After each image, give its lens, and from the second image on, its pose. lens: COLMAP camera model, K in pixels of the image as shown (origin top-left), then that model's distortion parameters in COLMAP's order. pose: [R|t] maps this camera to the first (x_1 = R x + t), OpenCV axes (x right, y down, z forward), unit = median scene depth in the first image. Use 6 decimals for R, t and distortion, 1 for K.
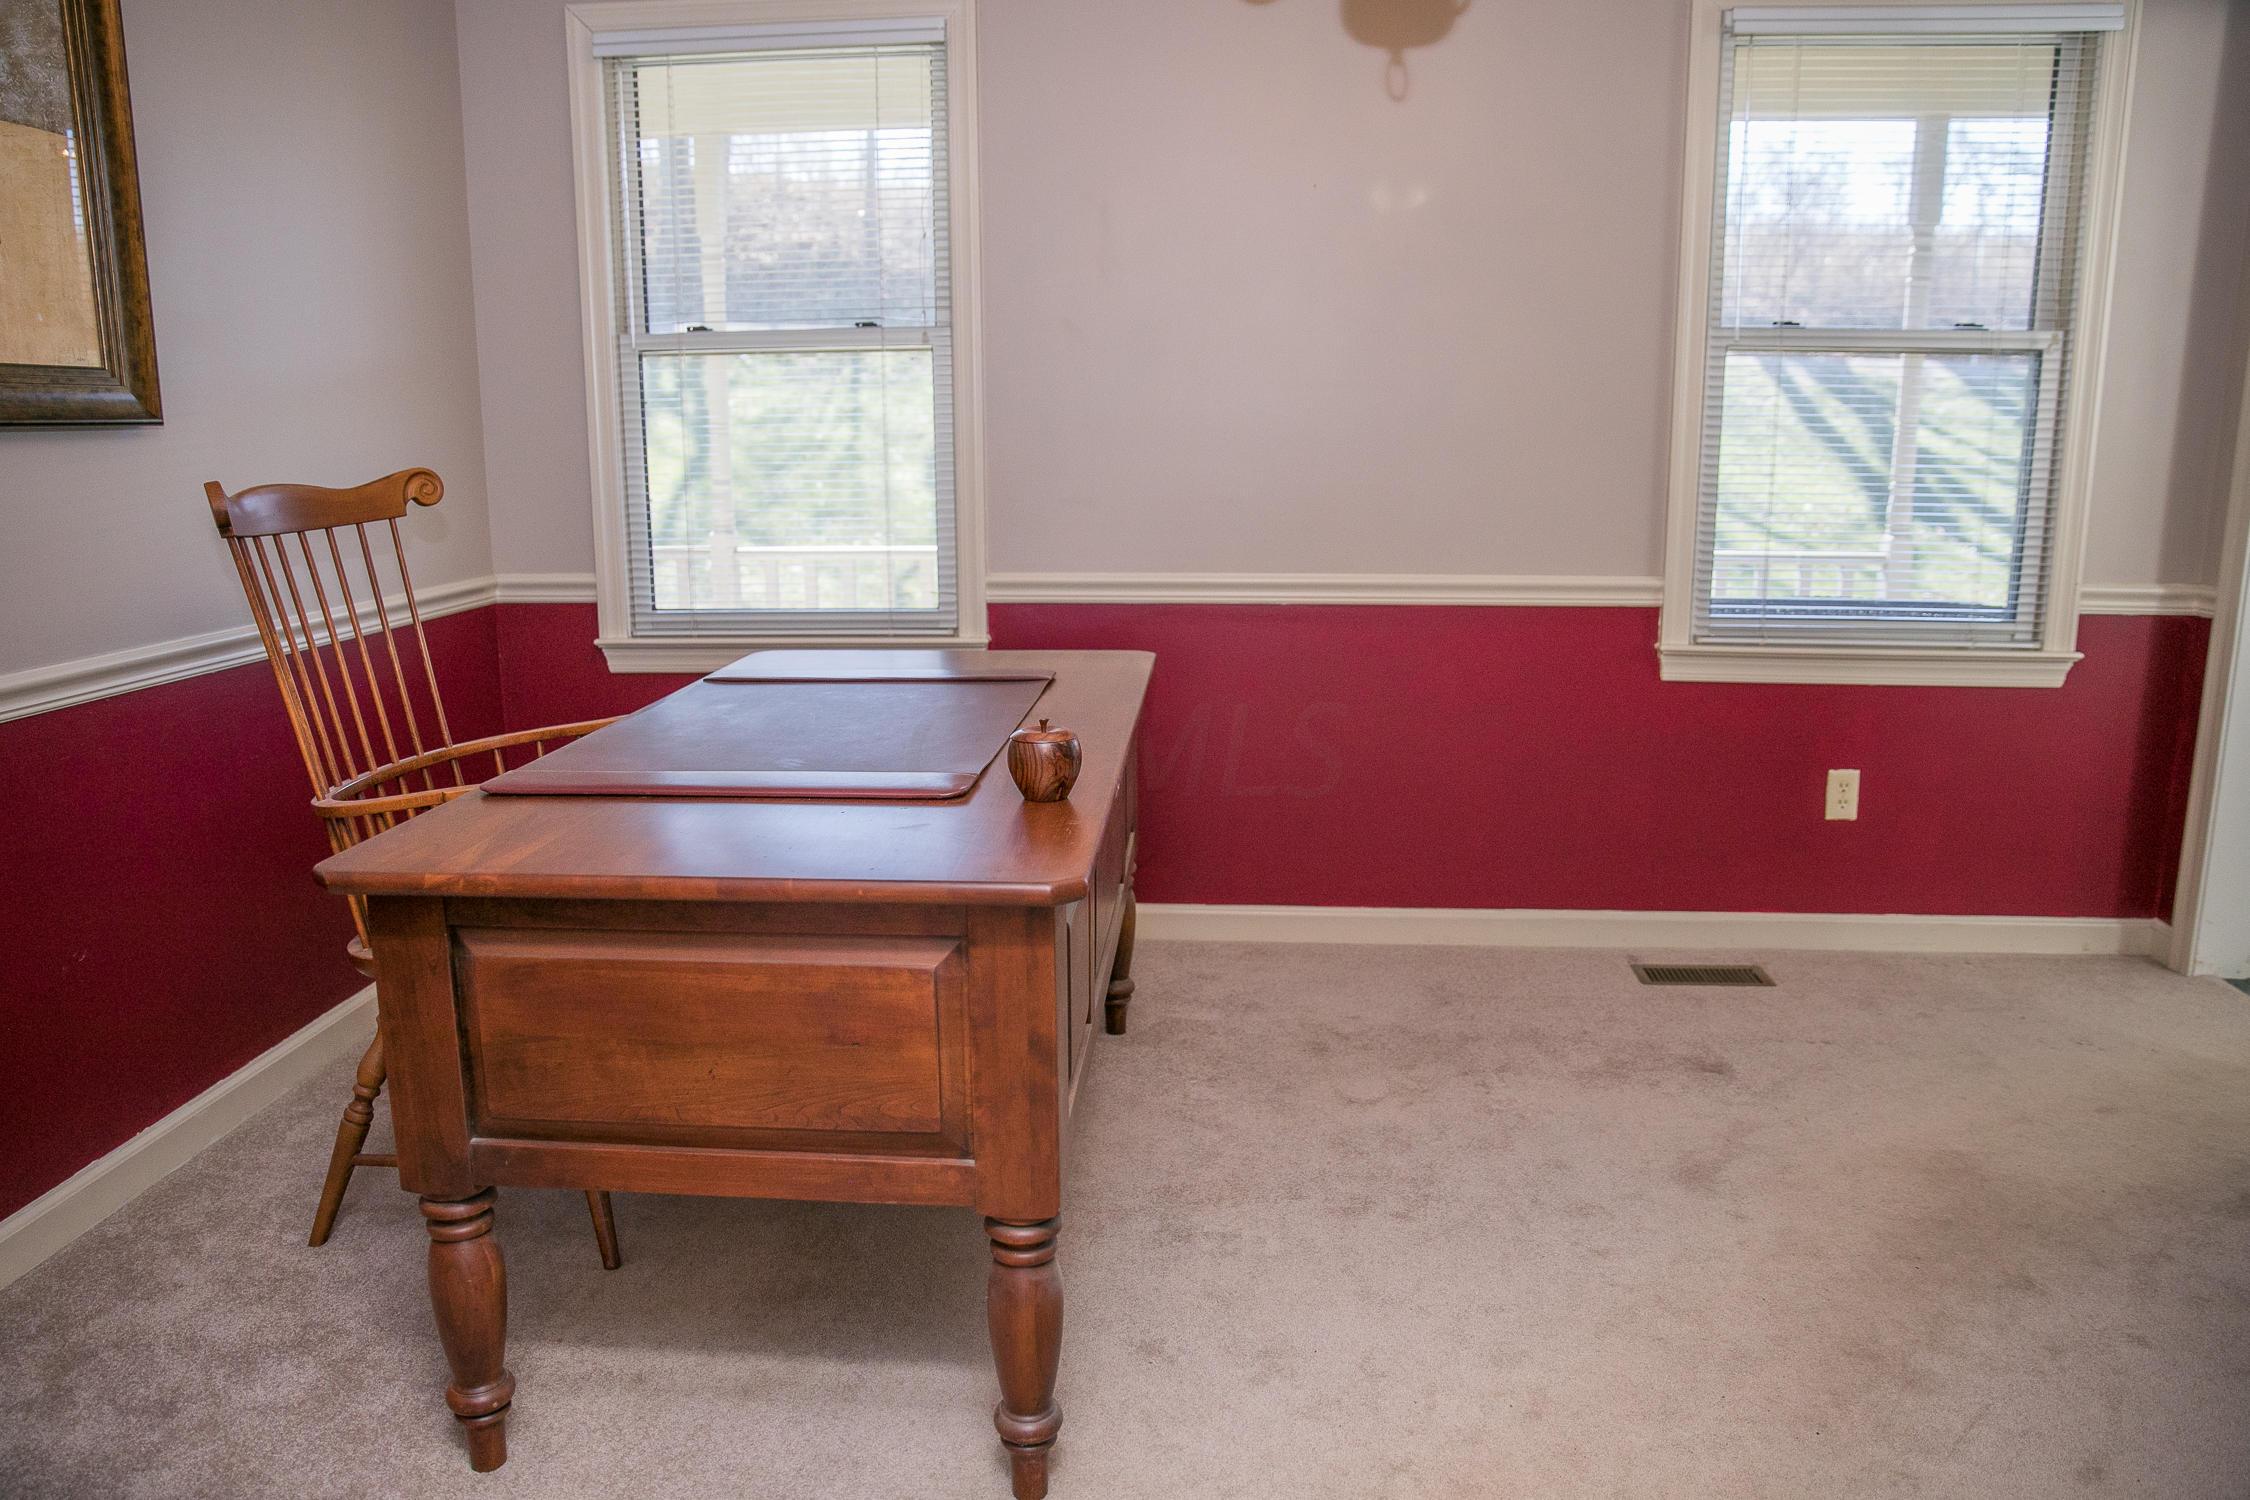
lens RADIAL K [[1590.1, 0, 1131.2], [0, 1590.1, 749.5], [0, 0, 1]] dist [-0.106127, 0.086030]
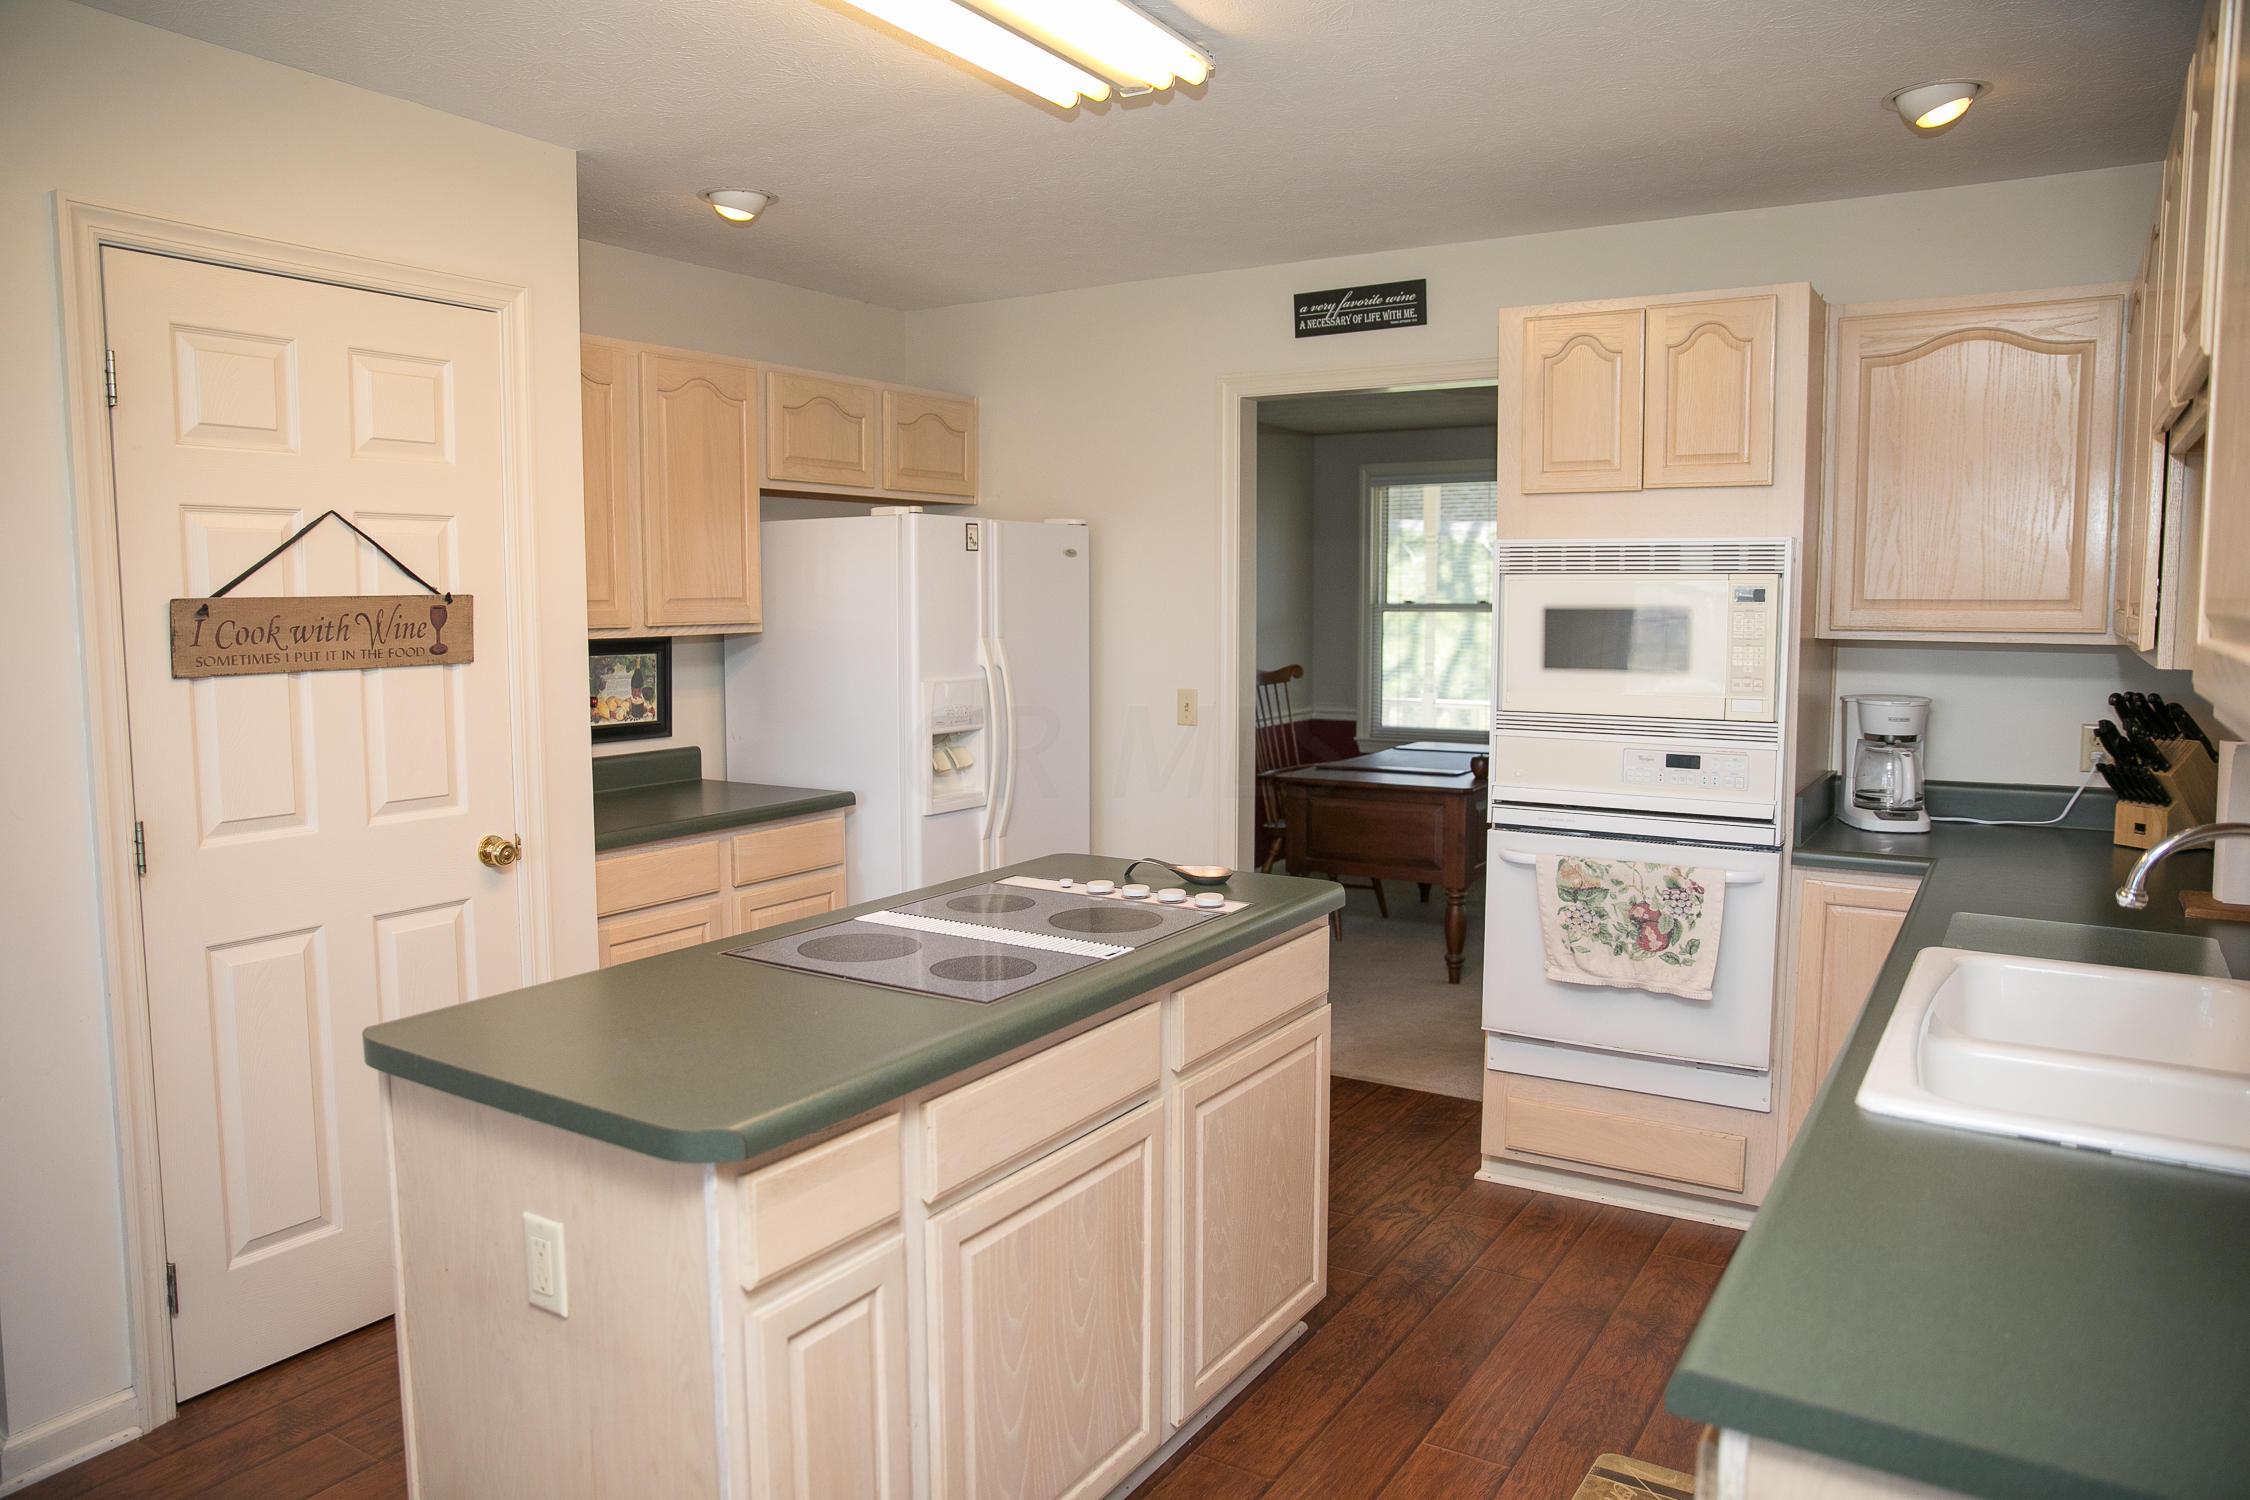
lens RADIAL K [[1590.1, 0, 1128.0], [0, 1590.1, 744.8], [0, 0, 1]] dist [-0.106127, 0.086030]
pose [[0.882910, 0.041953, -0.467665, 0.560727], [-0.084971, 0.993832, -0.071264, 0.173876], [0.461790, 0.102658, 0.881028, -1.504660]]
